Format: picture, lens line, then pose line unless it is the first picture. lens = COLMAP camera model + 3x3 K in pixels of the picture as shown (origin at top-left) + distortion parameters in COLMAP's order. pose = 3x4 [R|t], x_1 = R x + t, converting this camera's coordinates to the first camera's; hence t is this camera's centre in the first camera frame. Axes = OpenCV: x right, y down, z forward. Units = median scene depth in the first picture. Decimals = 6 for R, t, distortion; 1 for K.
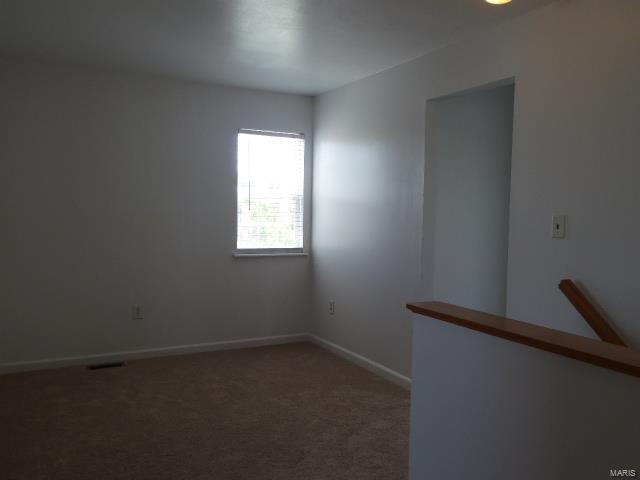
lens RADIAL K [[560.0, 0, 321.6], [0, 560.0, 241.5], [0, 0, 1]] dist [0.010915, -0.004189]
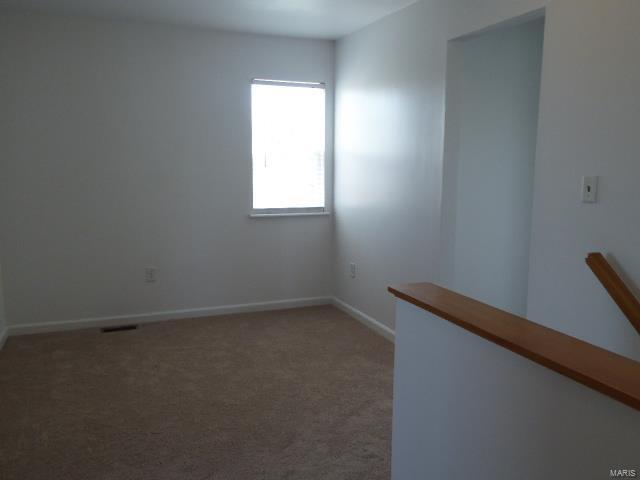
lens RADIAL K [[560.0, 0, 321.6], [0, 560.0, 241.5], [0, 0, 1]] dist [0.010915, -0.004189]
pose [[0.994883, 0.003900, -0.100959, 0.068886], [0.004912, 0.996206, 0.086892, -0.014972], [0.100915, -0.086943, 0.991089, 0.075714]]
